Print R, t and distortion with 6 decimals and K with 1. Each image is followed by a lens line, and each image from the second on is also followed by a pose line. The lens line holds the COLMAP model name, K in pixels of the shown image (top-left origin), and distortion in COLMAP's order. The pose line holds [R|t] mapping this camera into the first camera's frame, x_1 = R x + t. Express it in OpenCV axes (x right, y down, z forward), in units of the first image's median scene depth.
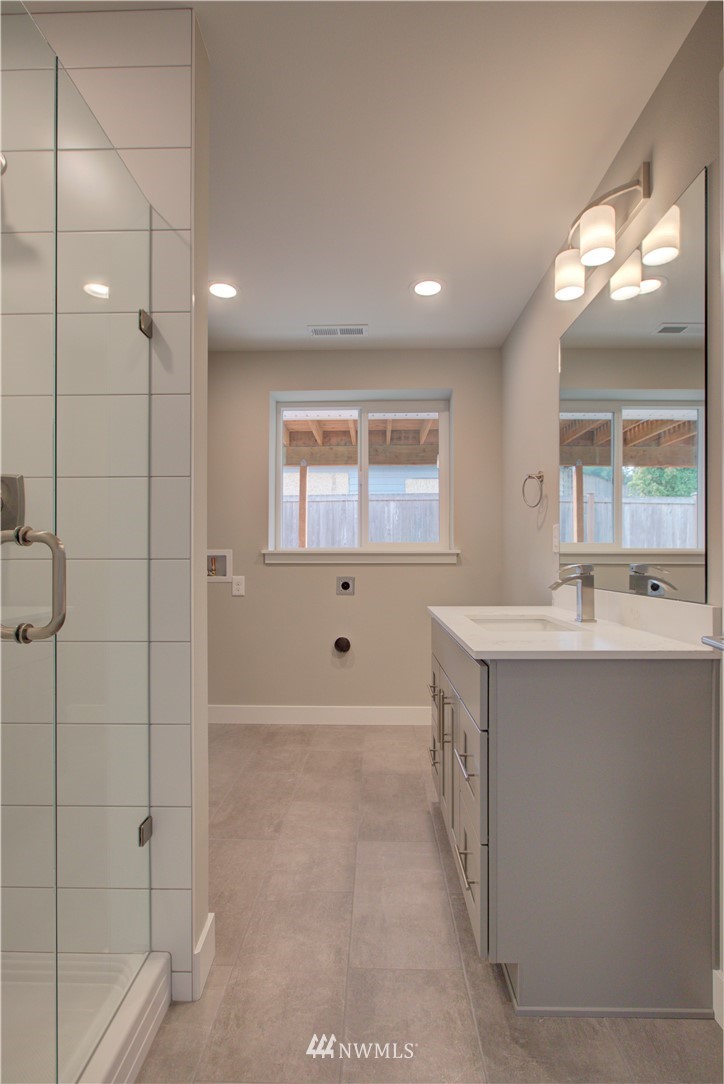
lens RADIAL K [[511.6, 0, 365.1], [0, 511.6, 559.9], [0, 0, 1]] dist [-0.000800, -0.000010]
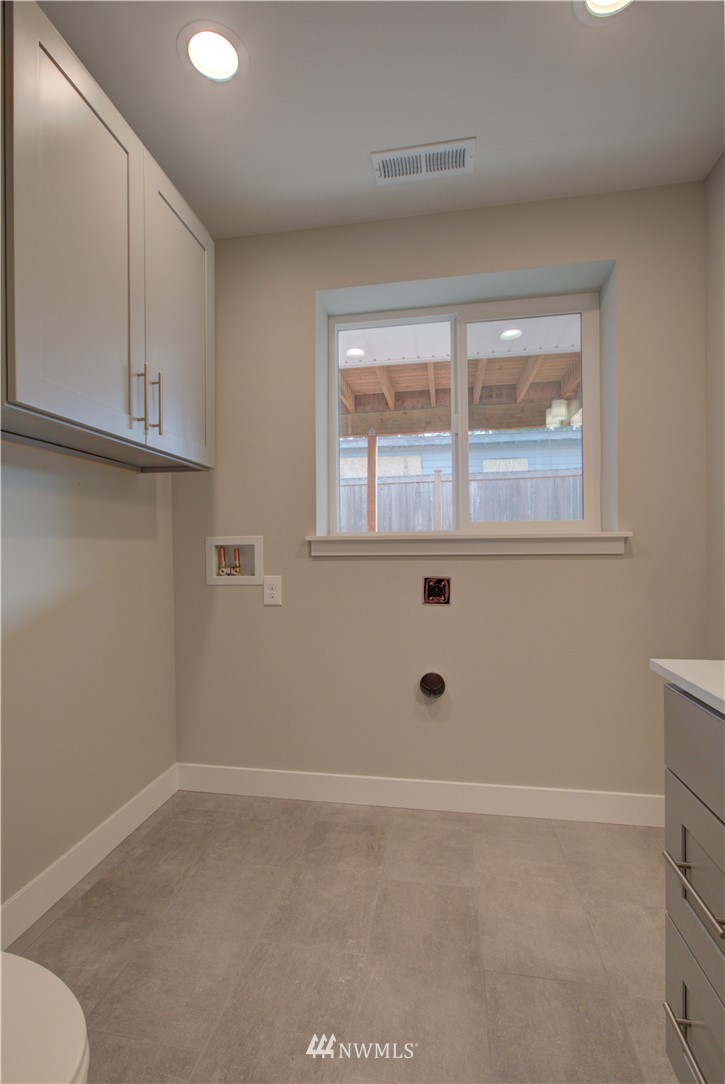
lens RADIAL K [[489.7, 0, 362.5], [0, 489.7, 542.0], [0, 0, 1]] dist [0.000346, 0.000193]
pose [[0.989181, -0.011025, -0.146287, -0.032549], [0.009365, 0.999884, -0.012031, -0.002541], [0.146403, 0.010531, 0.989169, 0.324243]]
